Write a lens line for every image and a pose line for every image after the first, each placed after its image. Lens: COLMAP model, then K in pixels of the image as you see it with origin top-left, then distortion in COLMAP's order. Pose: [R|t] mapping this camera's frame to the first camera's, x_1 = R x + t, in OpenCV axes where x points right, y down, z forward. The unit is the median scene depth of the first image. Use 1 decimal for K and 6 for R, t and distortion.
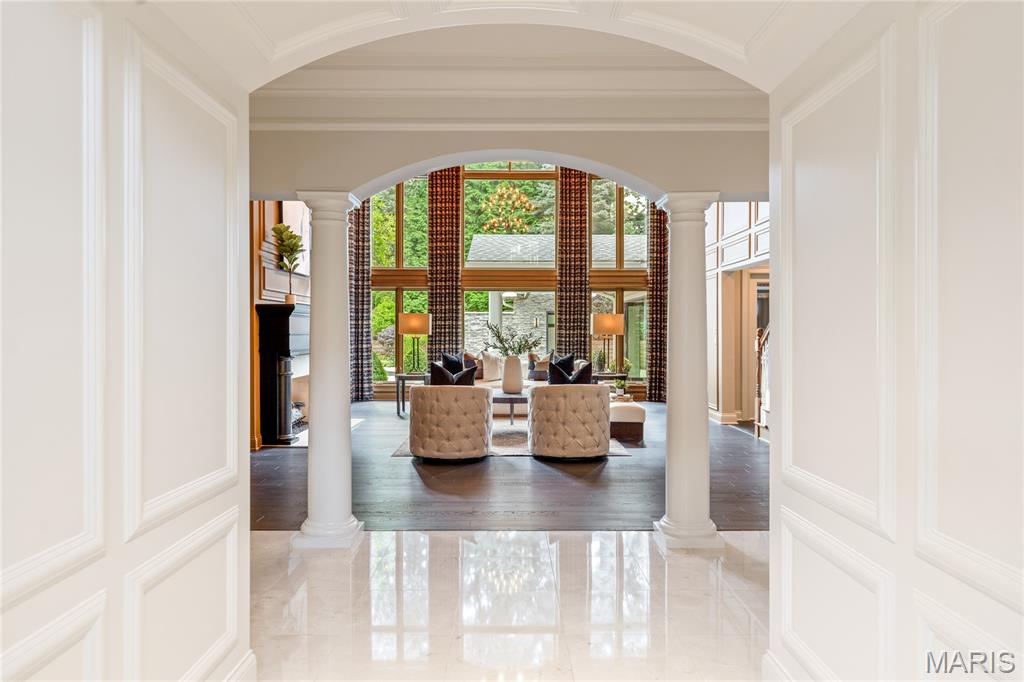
lens RADIAL K [[665.9, 0, 536.7], [0, 665.9, 335.0], [0, 0, 1]] dist [0.010291, -0.006871]
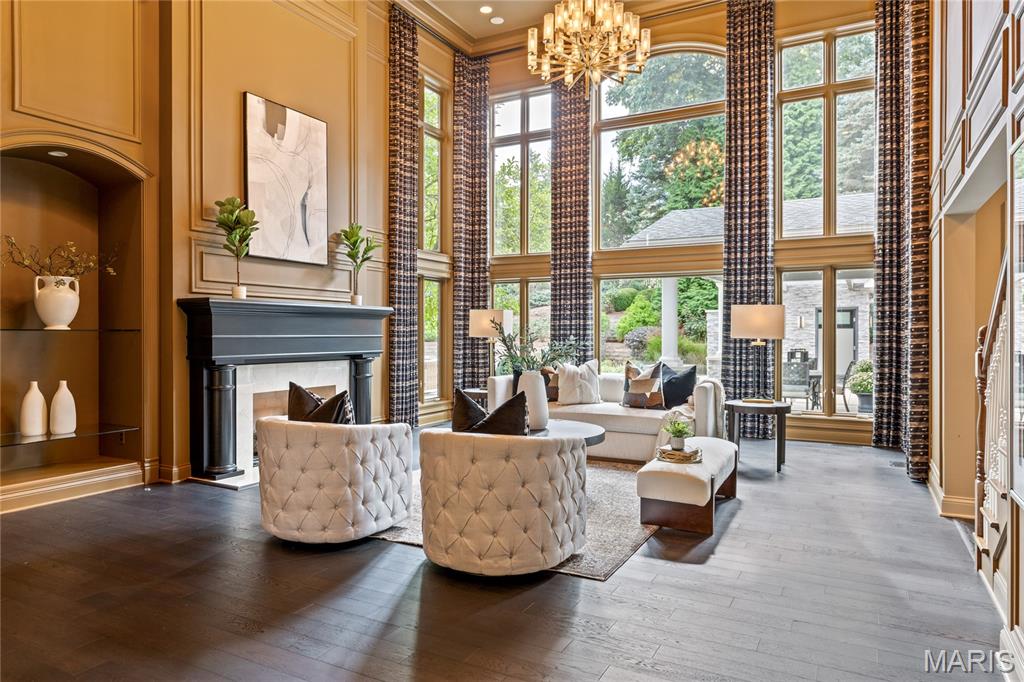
lens RADIAL K [[665.9, 0, 524.9], [0, 665.9, 335.8], [0, 0, 1]] dist [0.010291, -0.006871]
pose [[0.867500, 0.001557, -0.497435, 0.197899], [-0.002819, 0.999994, -0.001786, -0.001293], [0.497430, 0.002951, 0.867499, 0.311303]]
